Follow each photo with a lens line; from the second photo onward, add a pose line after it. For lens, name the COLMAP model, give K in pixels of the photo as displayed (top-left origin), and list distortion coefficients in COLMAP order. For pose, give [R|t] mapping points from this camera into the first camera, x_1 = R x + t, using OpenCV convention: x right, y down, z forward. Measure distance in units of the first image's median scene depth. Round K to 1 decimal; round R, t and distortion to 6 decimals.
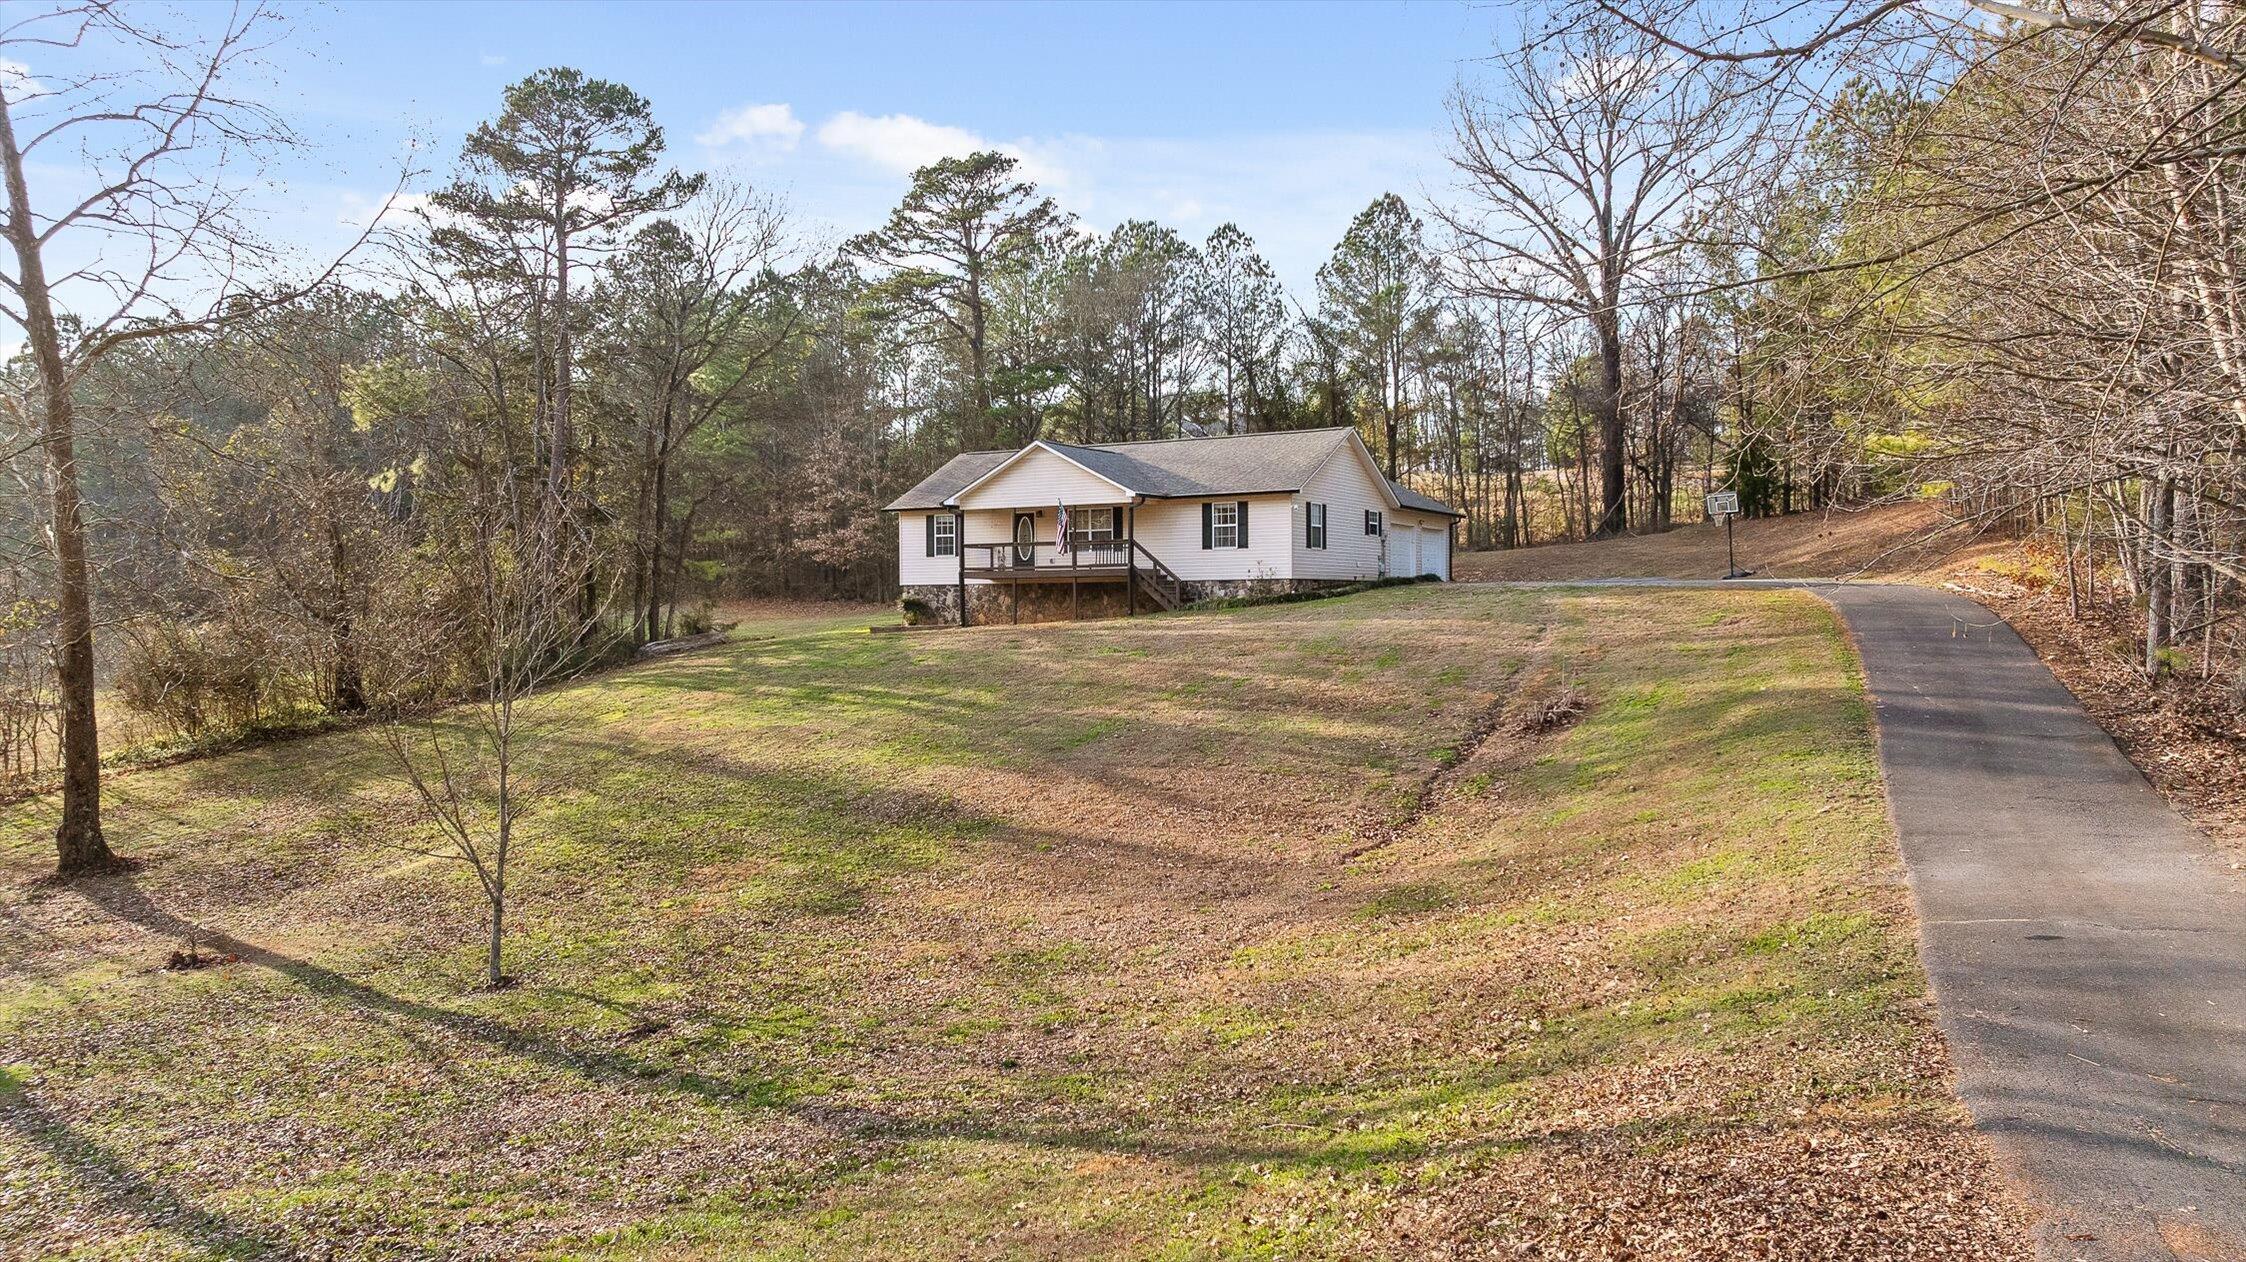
lens RADIAL K [[1603.6, 0, 1096.5], [0, 1603.6, 533.9], [0, 0, 1]] dist [-0.019657, 0.001217]
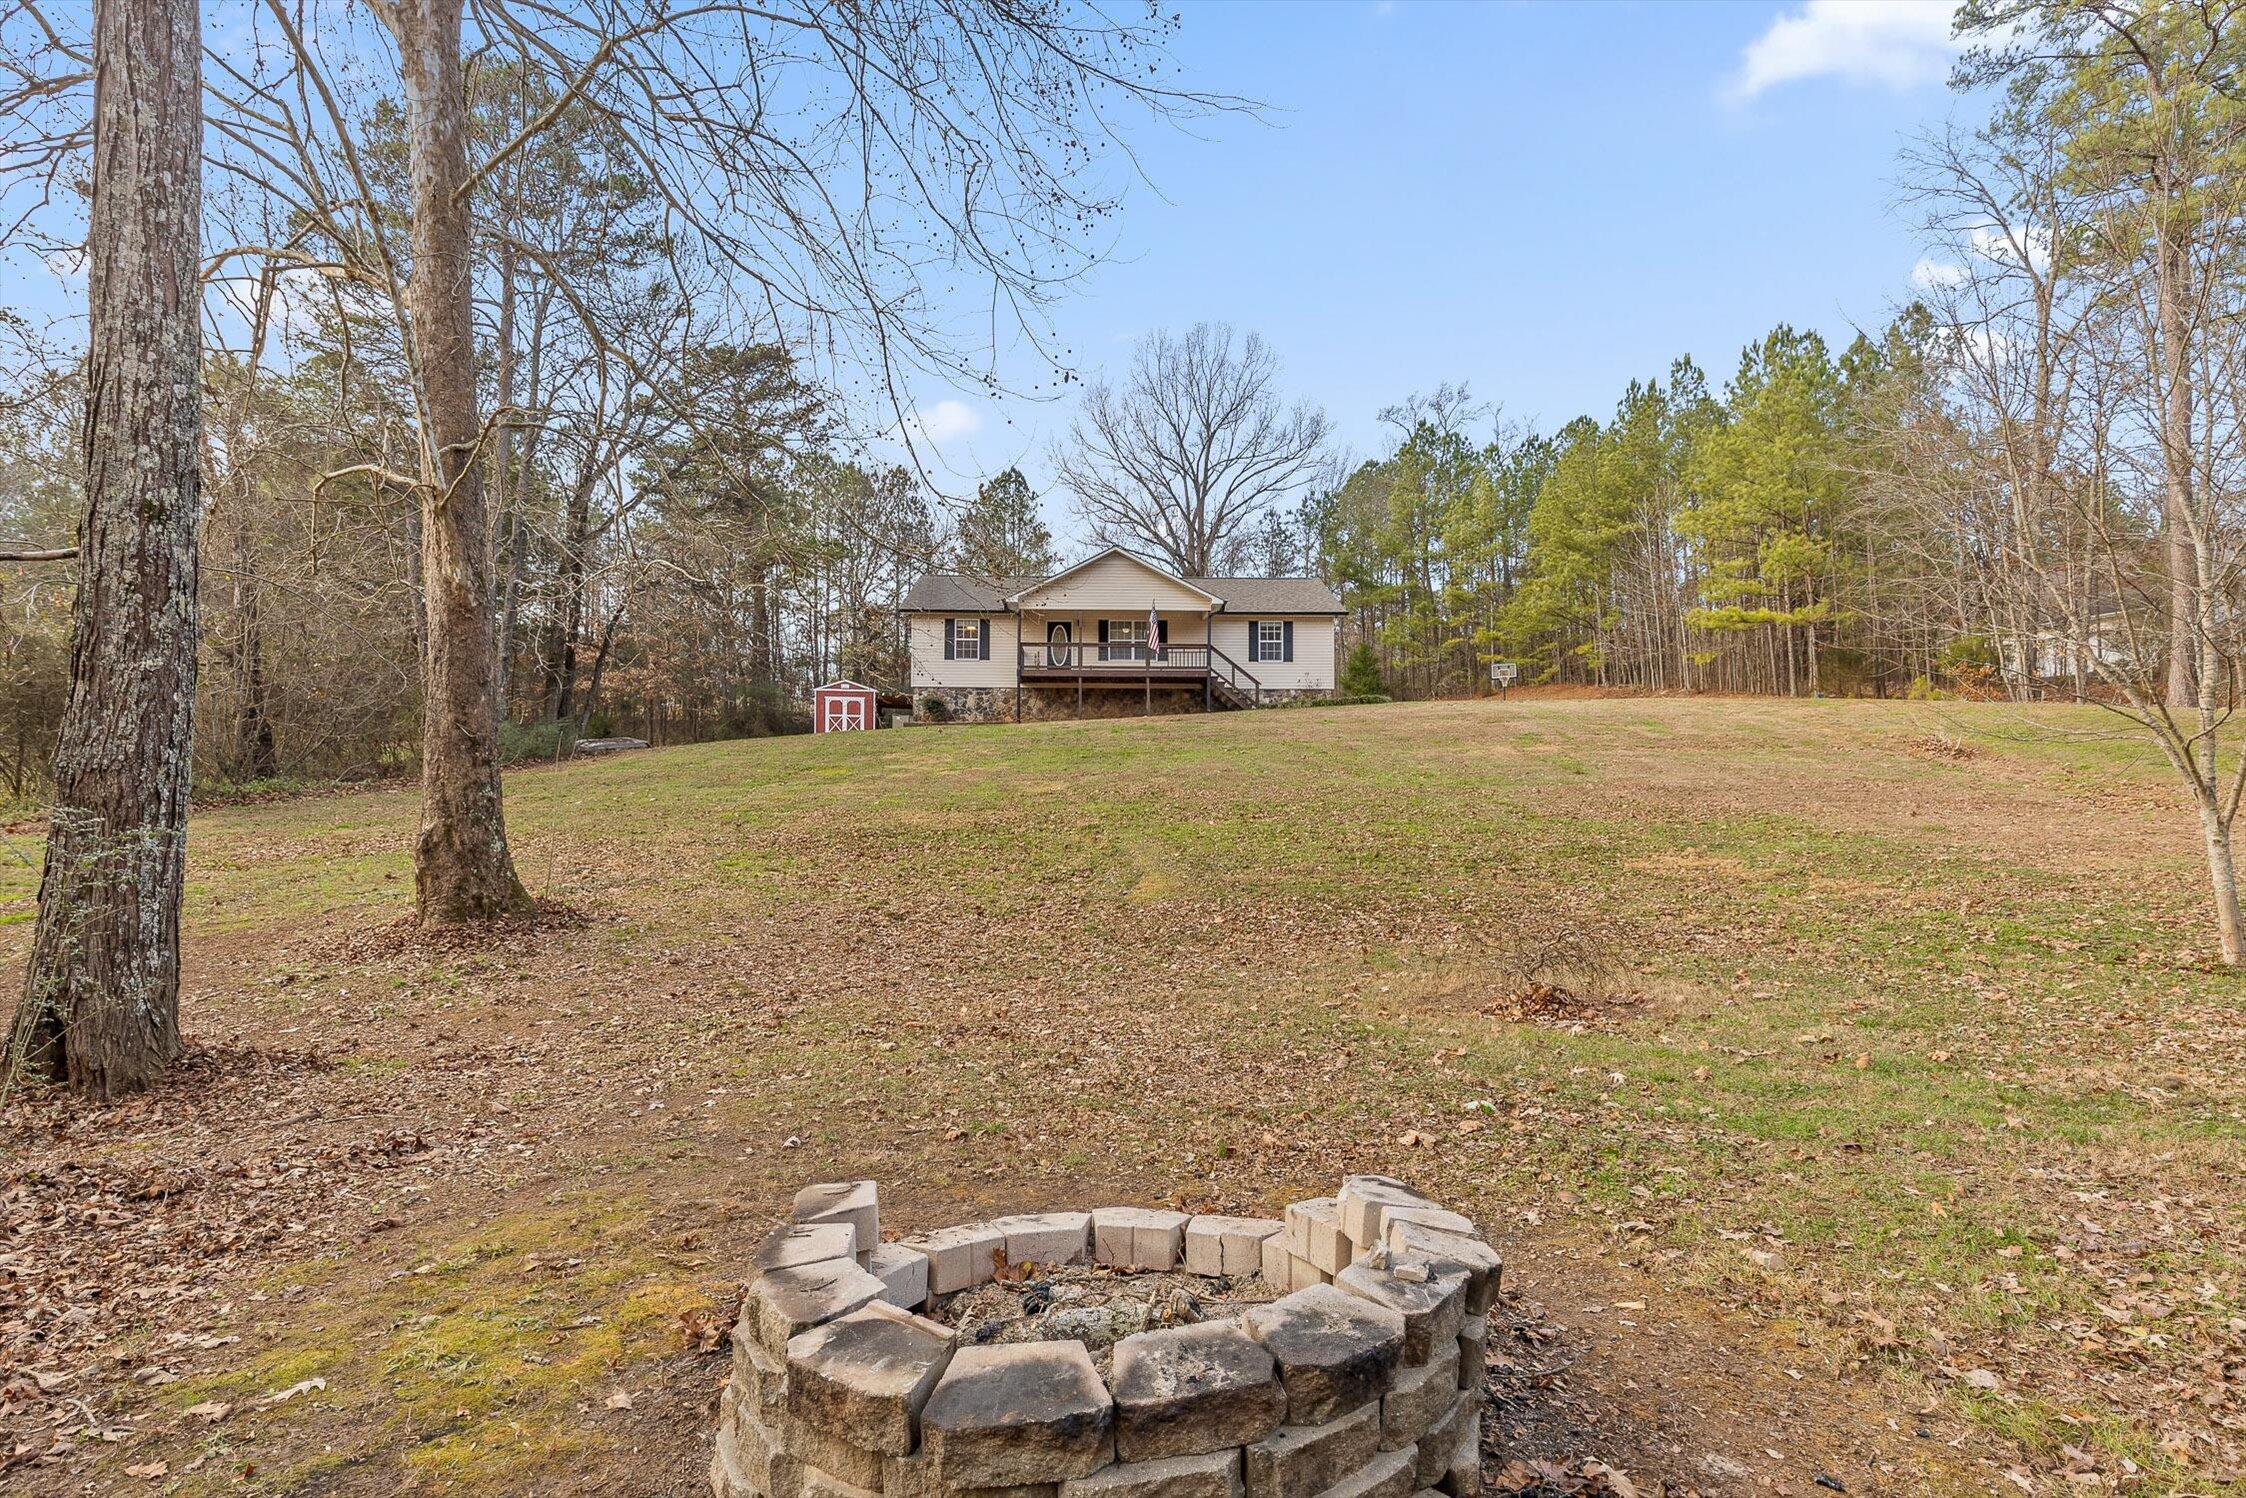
lens RADIAL K [[1060.0, 0, 1121.1], [0, 1060.0, 787.3], [0, 0, 1]] dist [-0.000593, -0.000011]
pose [[0.850764, 0.030016, 0.524690, -0.395883], [-0.034054, 0.999418, -0.001956, 0.101573], [-0.524443, -0.016204, 0.851291, 0.405631]]
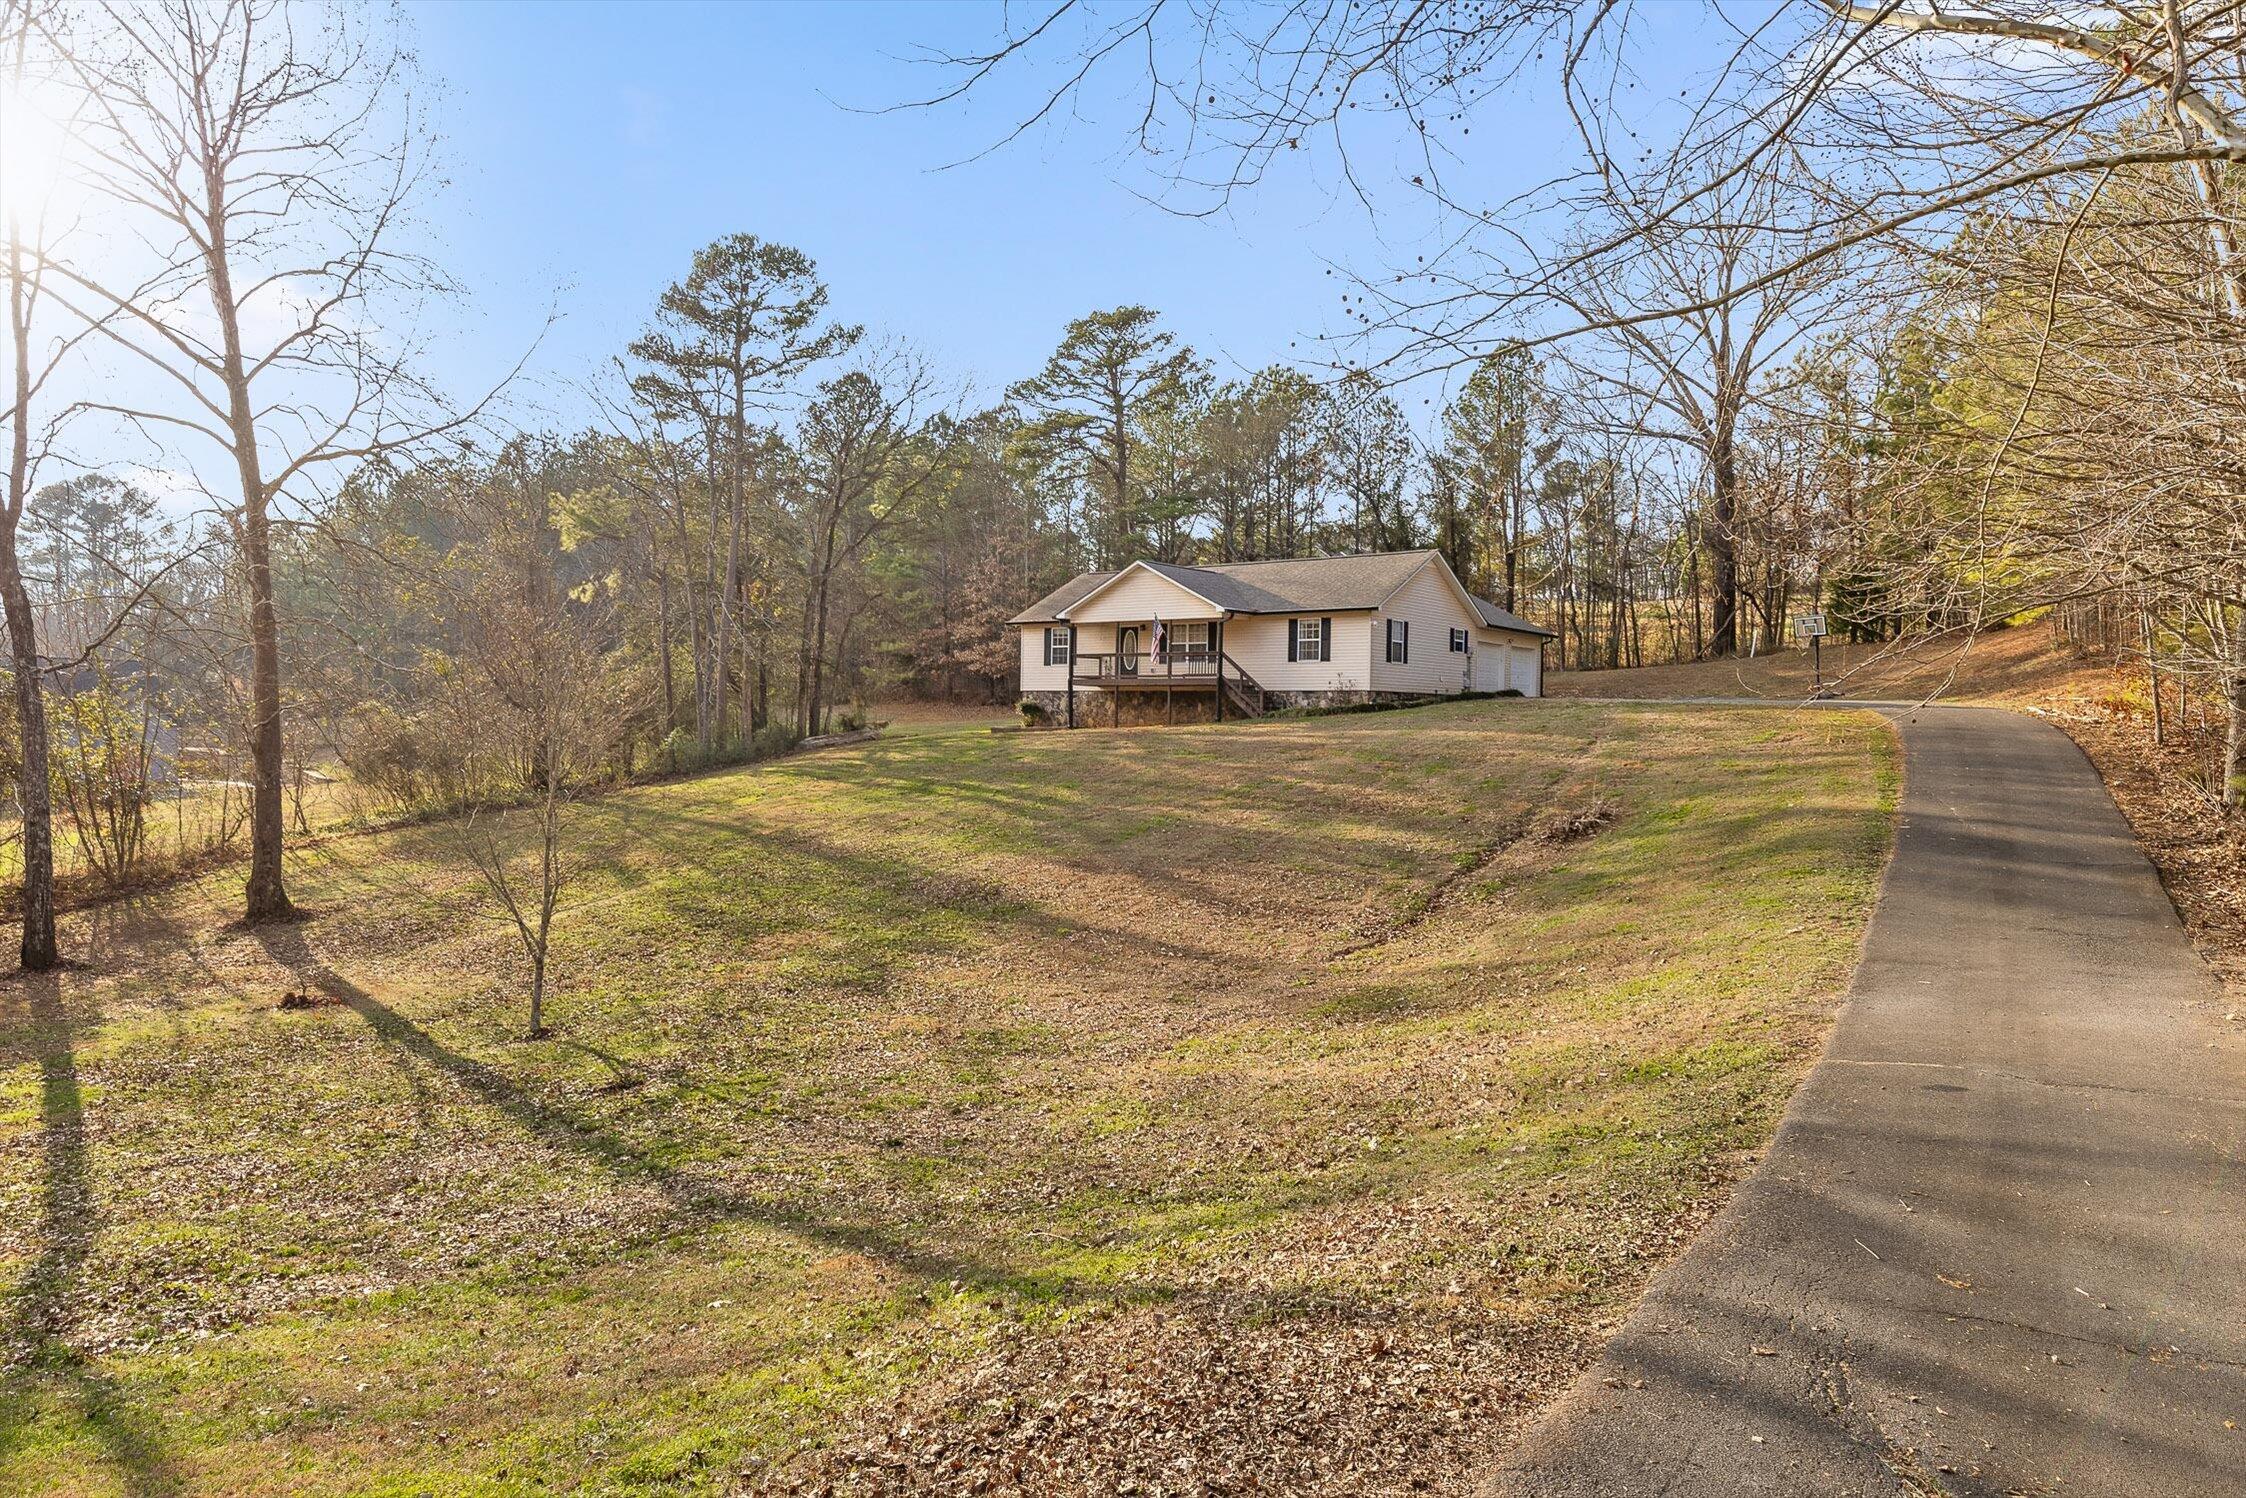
lens RADIAL K [[1411.1, 0, 1066.7], [0, 1411.1, 661.8], [0, 0, 1]] dist [-0.000080, -0.003170]
pose [[0.989278, 0.015845, -0.145179, 0.056019], [-0.014920, 0.999861, 0.007459, 0.004442], [0.145277, -0.005212, 0.989377, 0.039011]]
